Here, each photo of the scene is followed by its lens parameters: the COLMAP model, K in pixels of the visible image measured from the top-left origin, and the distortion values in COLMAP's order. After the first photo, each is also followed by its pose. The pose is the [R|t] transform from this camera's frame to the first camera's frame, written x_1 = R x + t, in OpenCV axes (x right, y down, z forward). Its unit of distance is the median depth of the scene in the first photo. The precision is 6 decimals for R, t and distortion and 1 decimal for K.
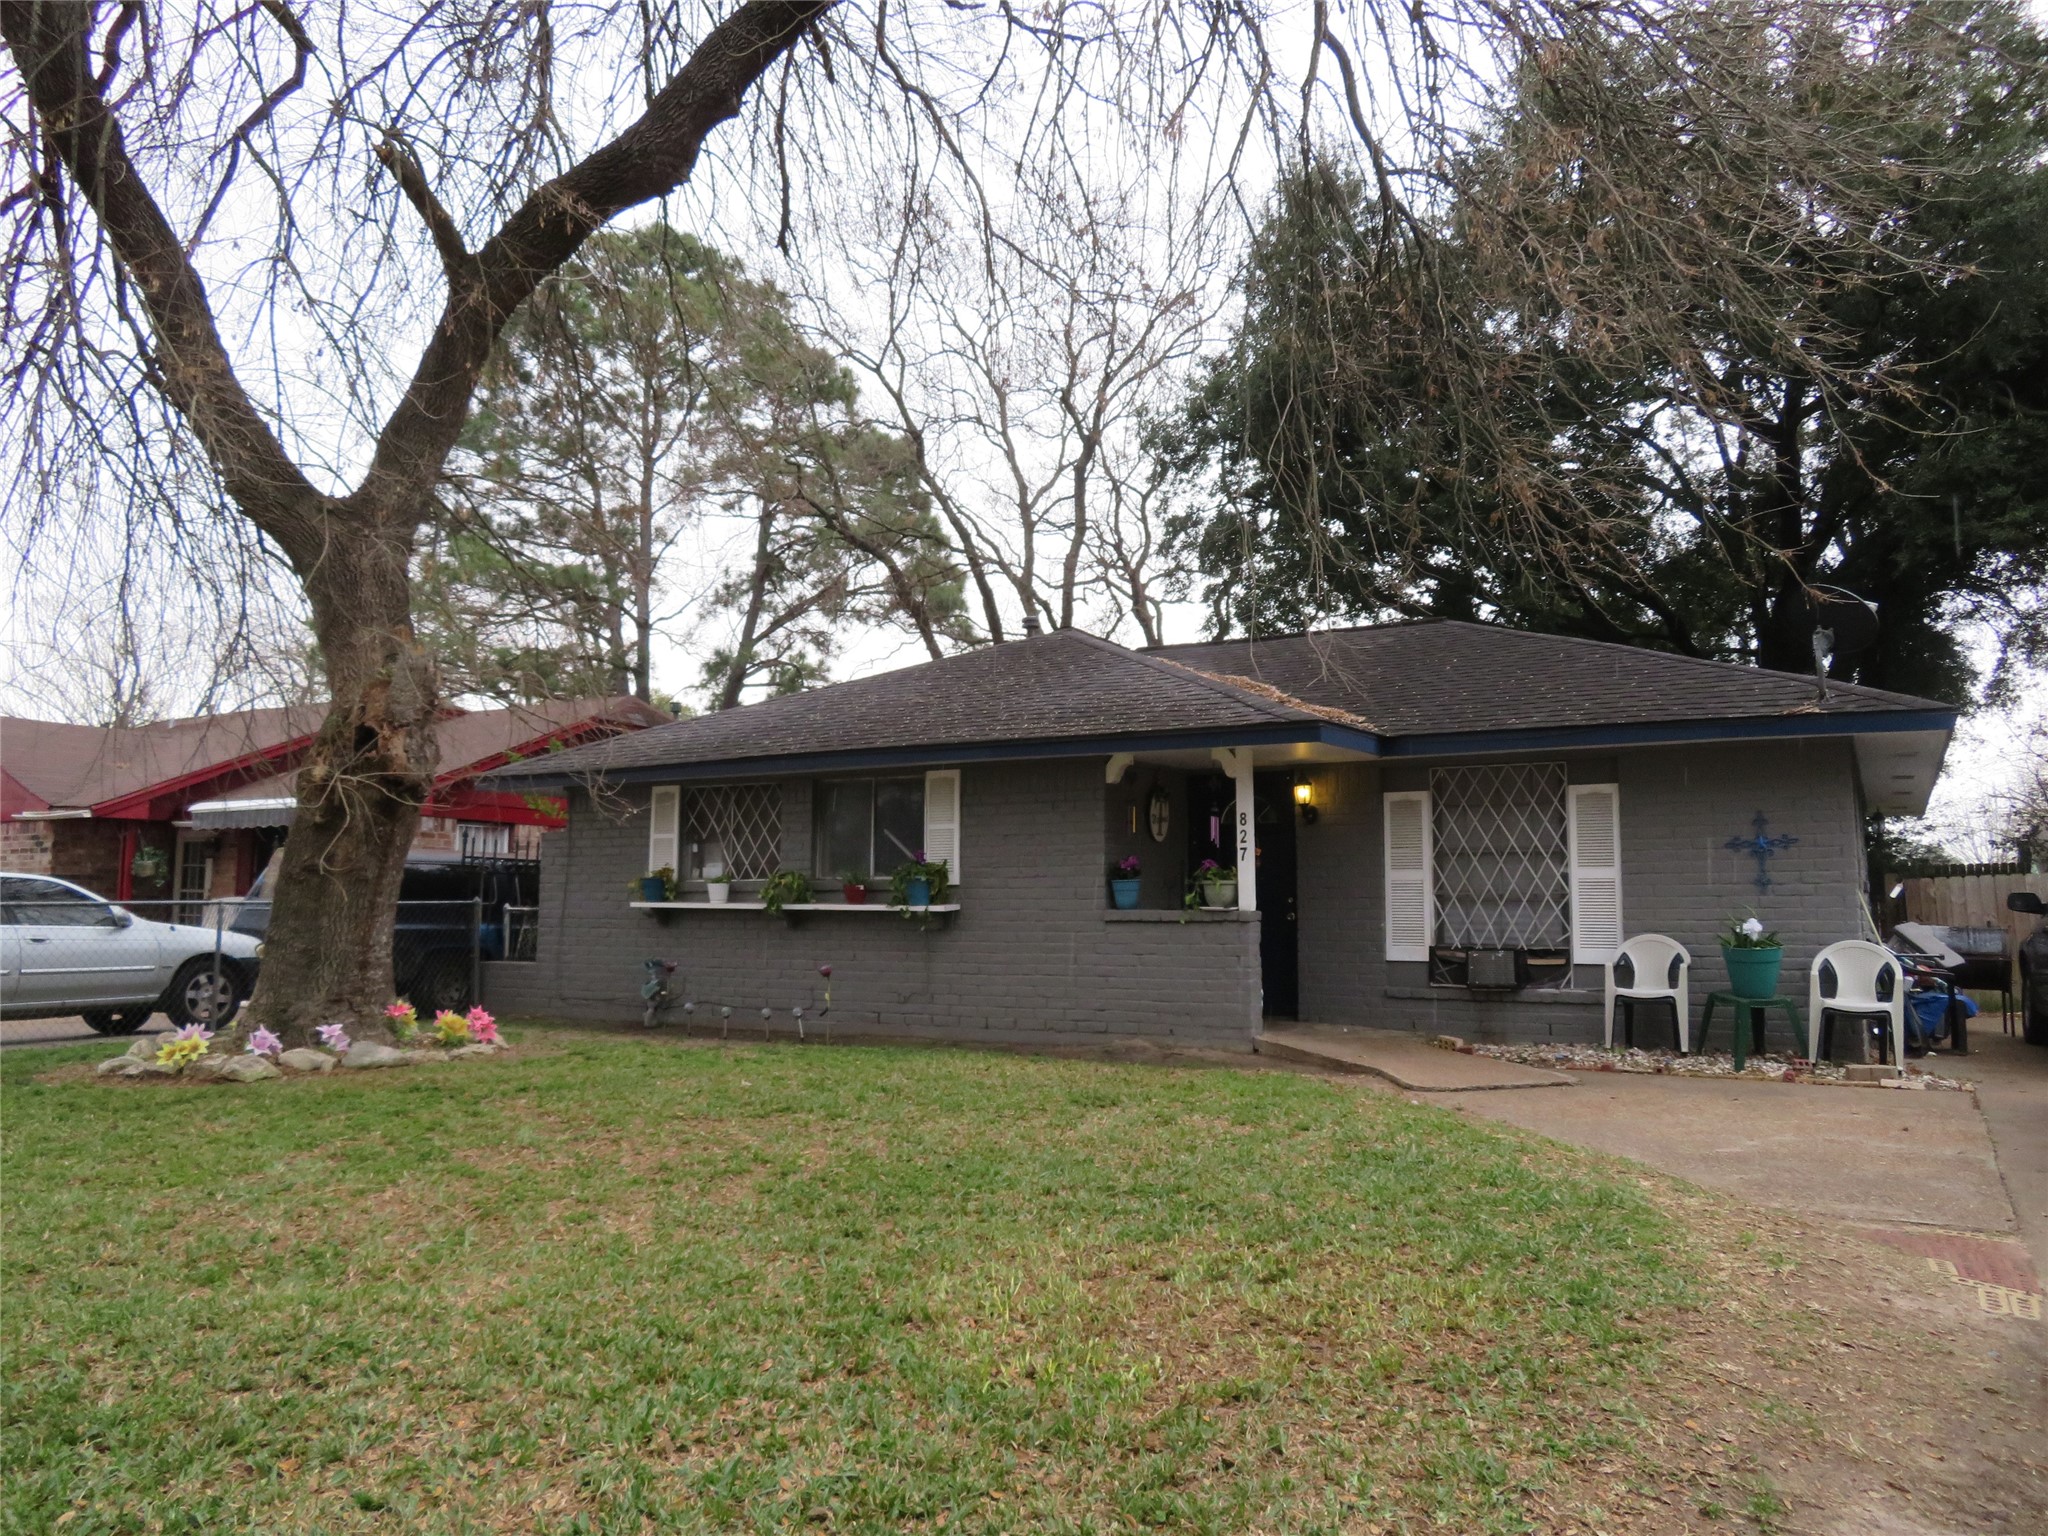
lens RADIAL K [[1467.6, 0, 1021.4], [0, 1467.6, 767.0], [0, 0, 1]] dist [-0.003756, 0.000518]
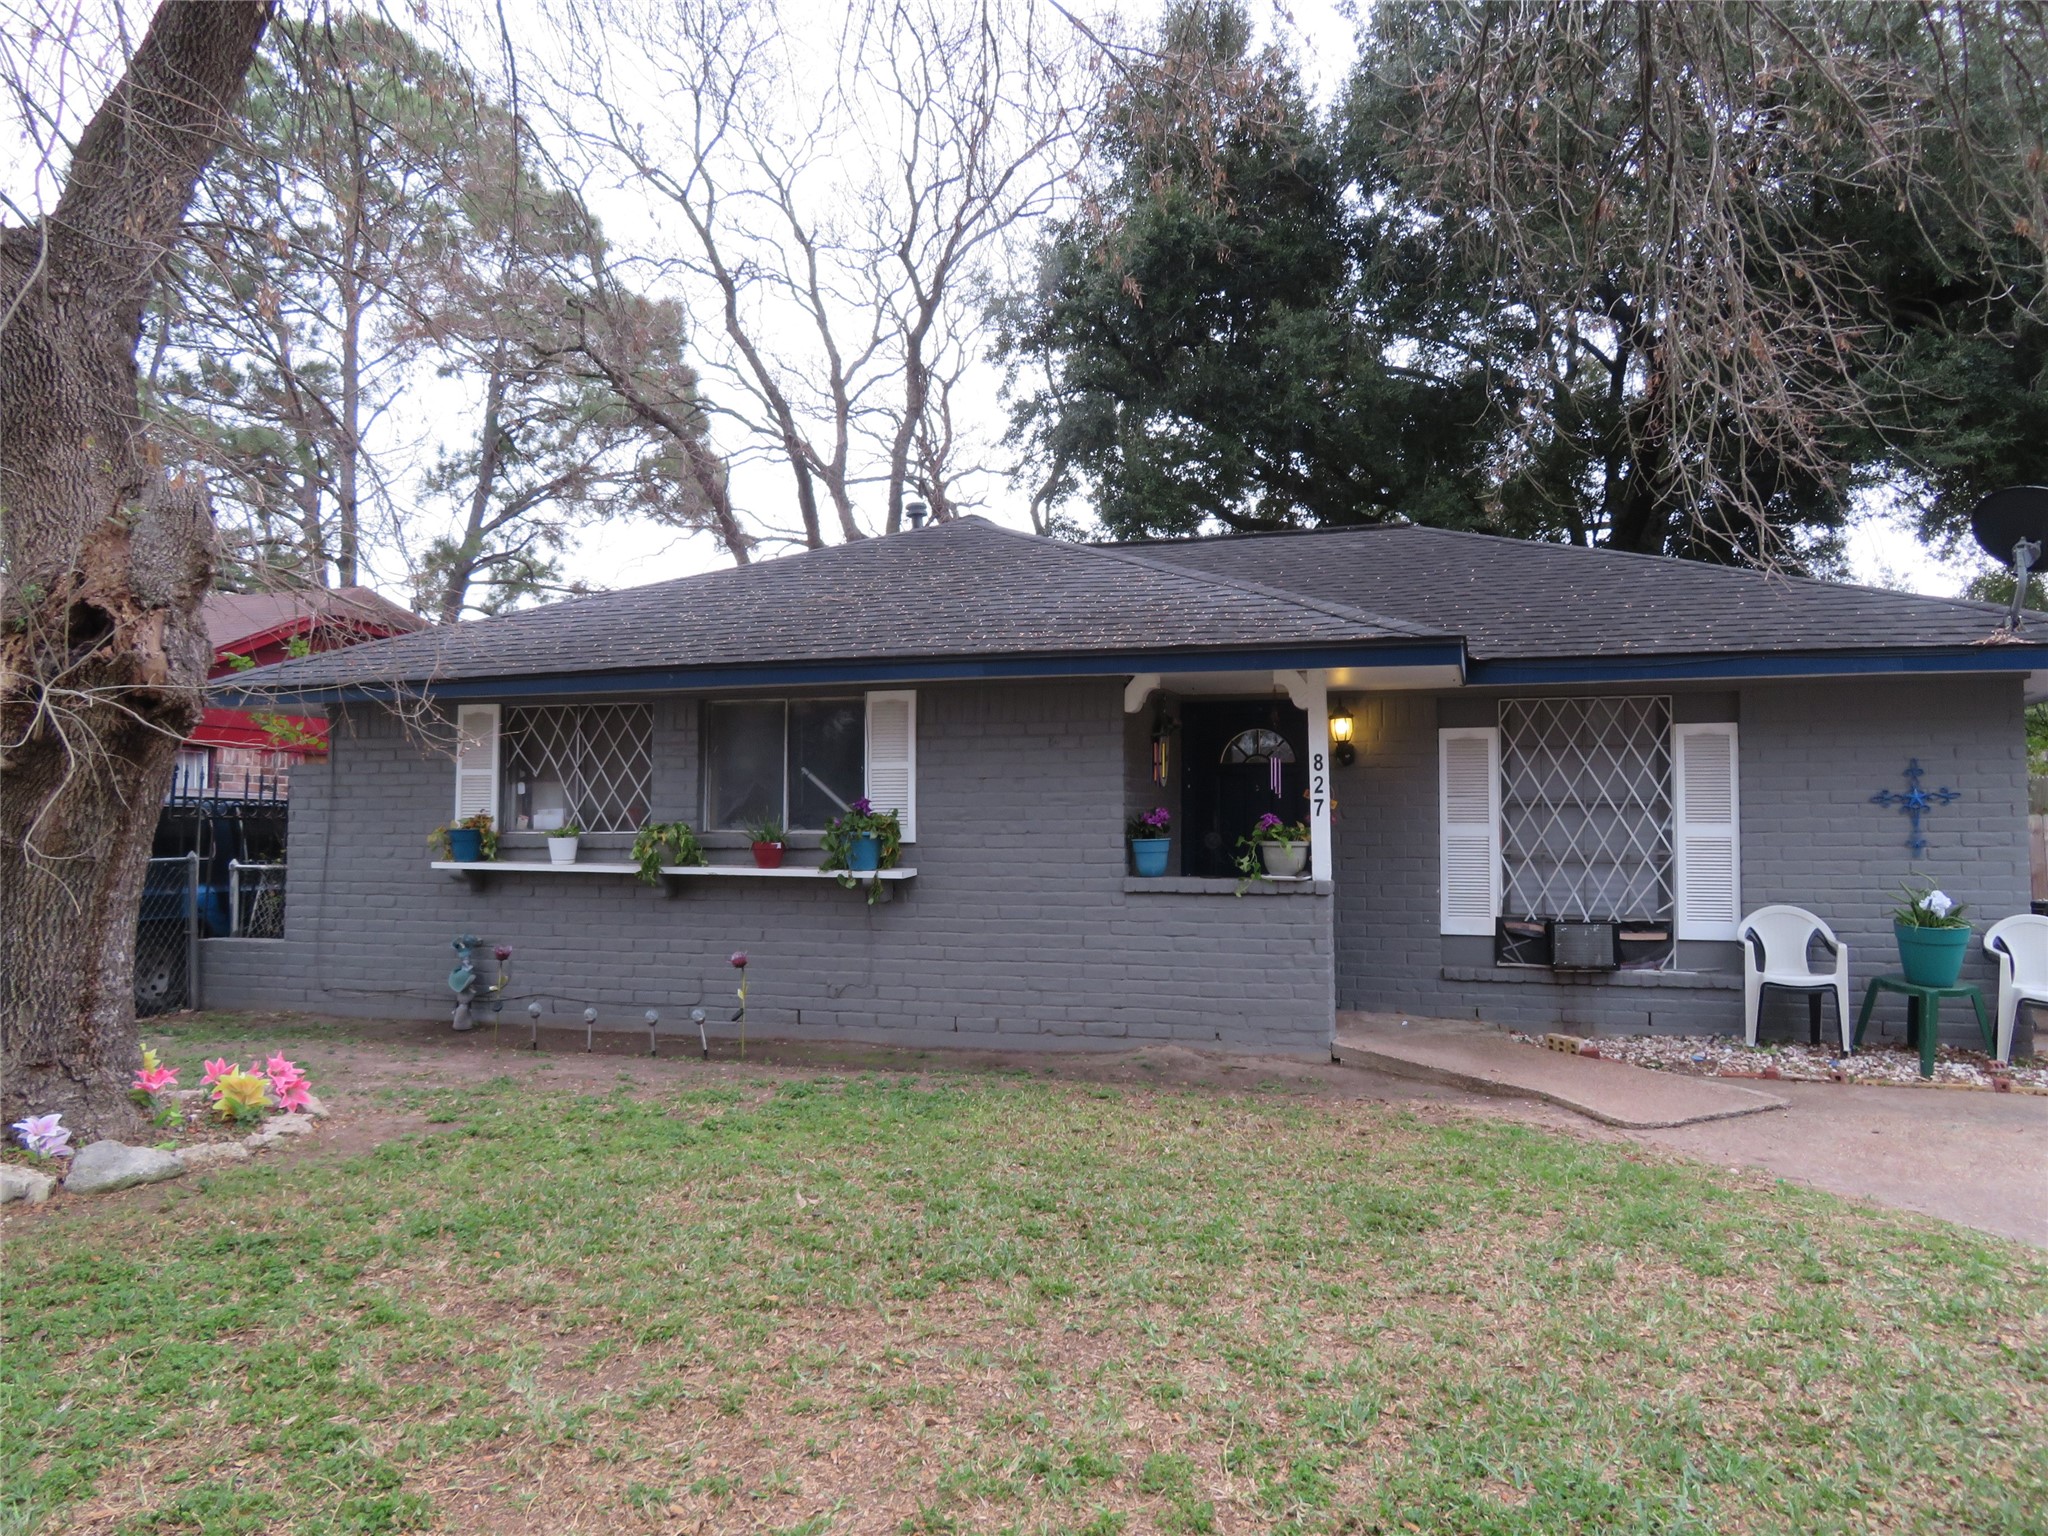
lens RADIAL K [[1467.6, 0, 1020.0], [0, 1467.6, 771.2], [0, 0, 1]] dist [-0.003756, 0.000518]
pose [[0.978246, 0.006445, 0.207348, -0.139096], [-0.018762, 0.998170, 0.057492, -0.001252], [-0.206598, -0.060132, 0.976576, 0.236231]]
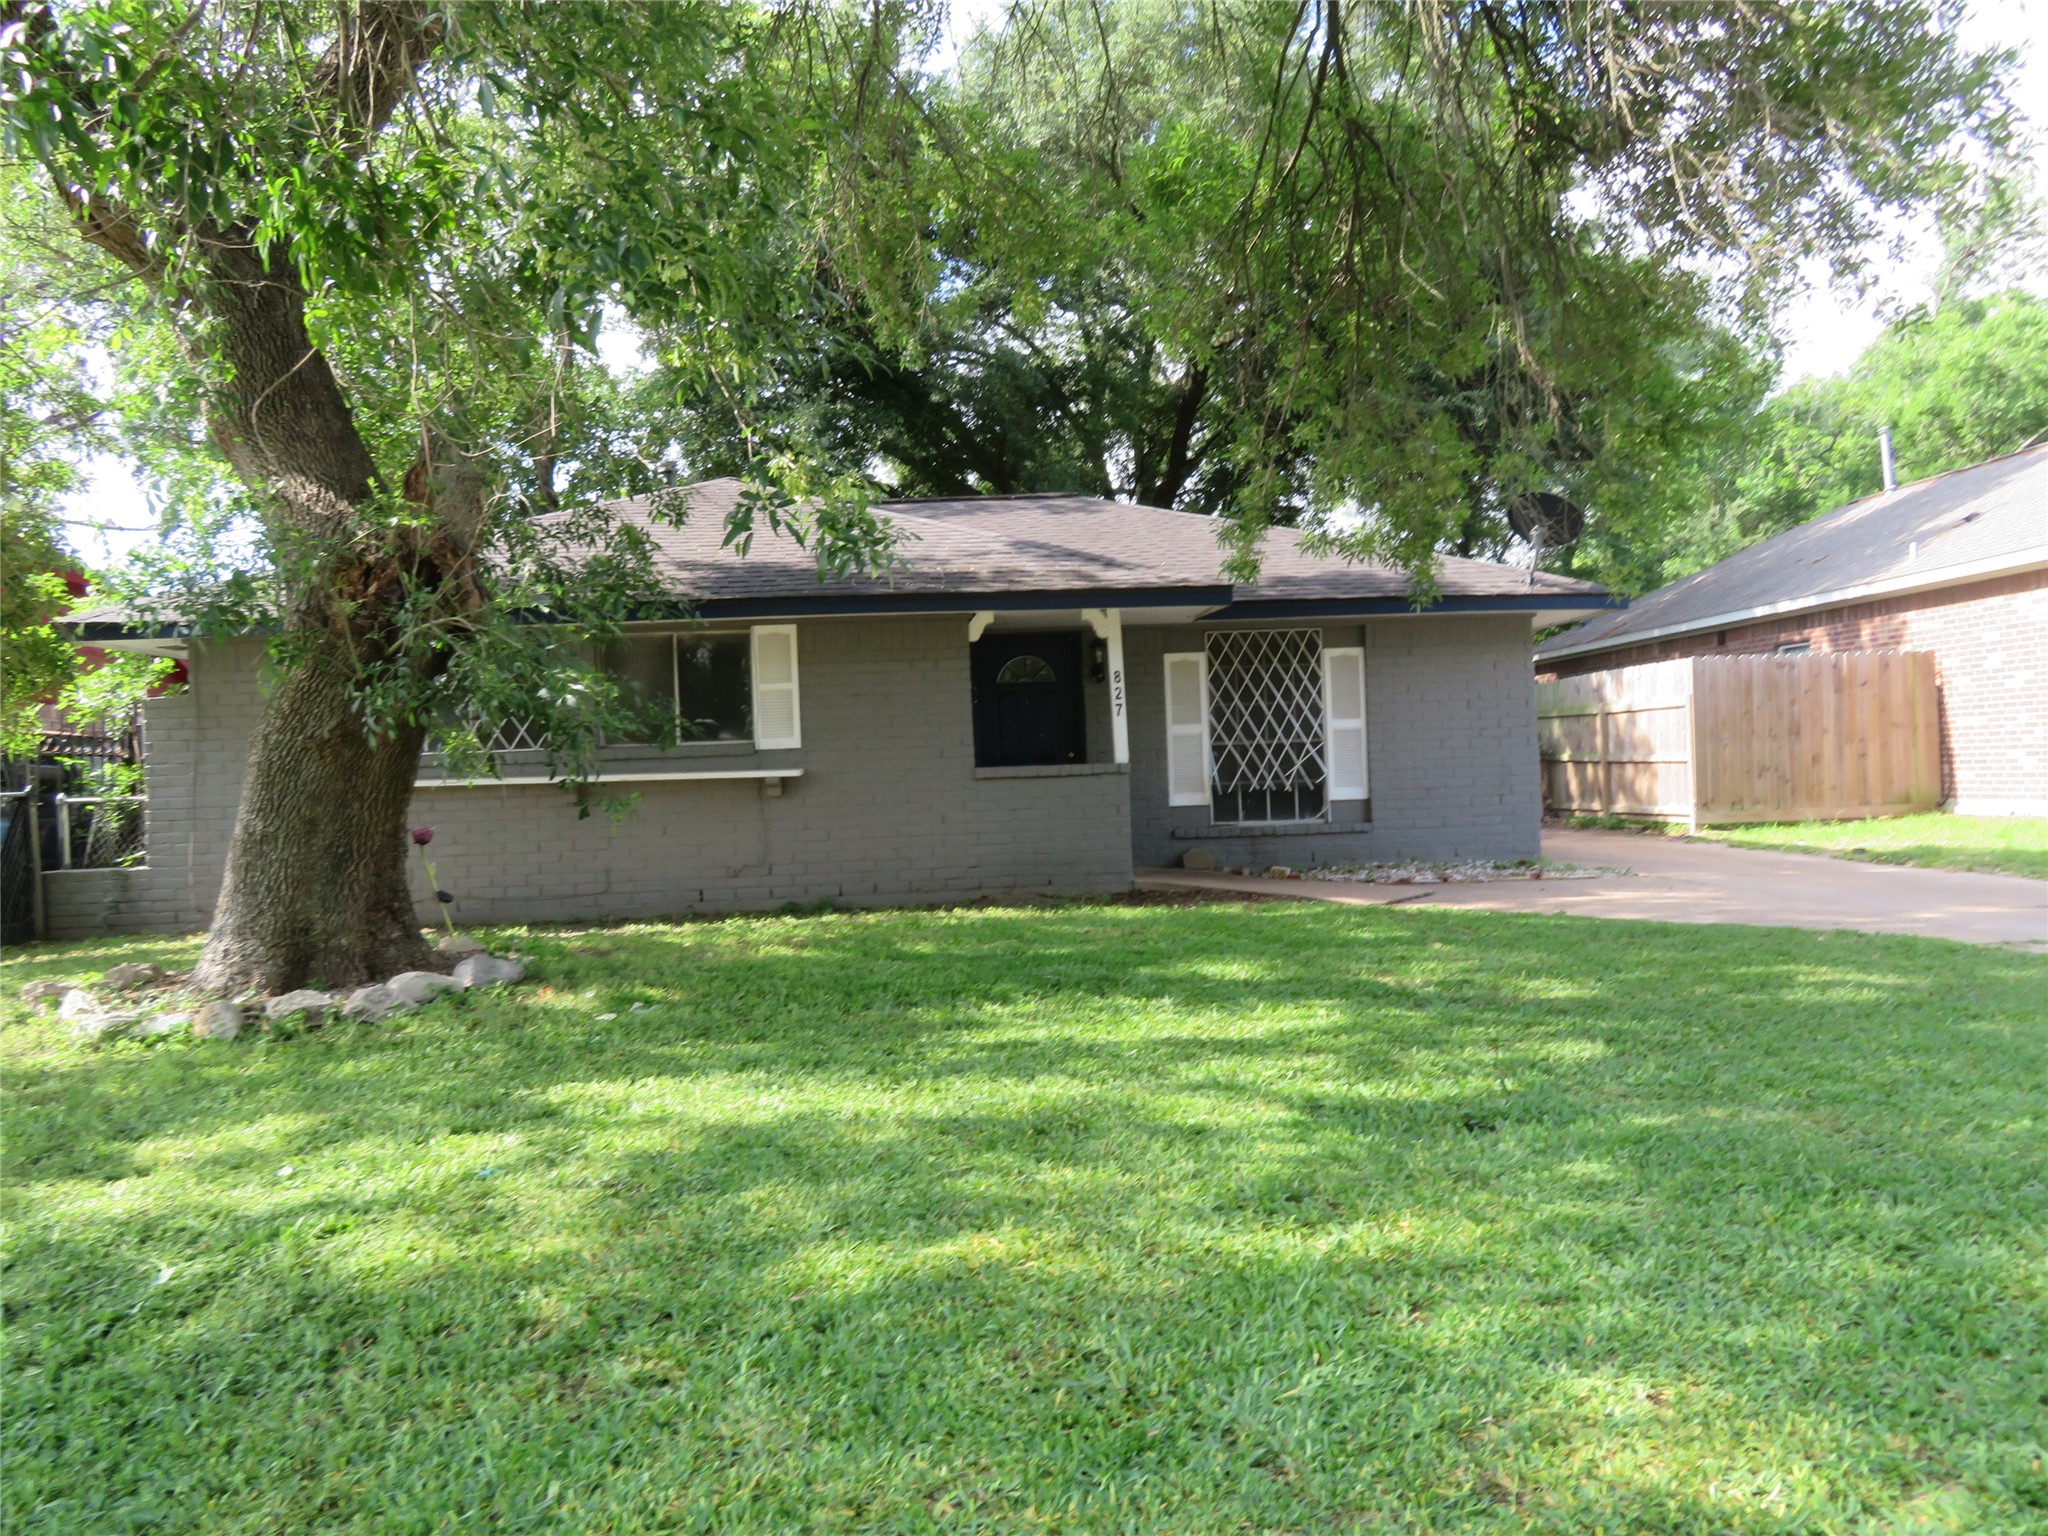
lens RADIAL K [[1467.6, 0, 1024.9], [0, 1467.6, 769.1], [0, 0, 1]] dist [-0.003756, 0.000518]
pose [[0.839444, -0.033138, 0.542434, -0.410383], [-0.015500, 0.996273, 0.084851, 0.010906], [-0.543224, -0.079635, 0.835802, 0.124405]]
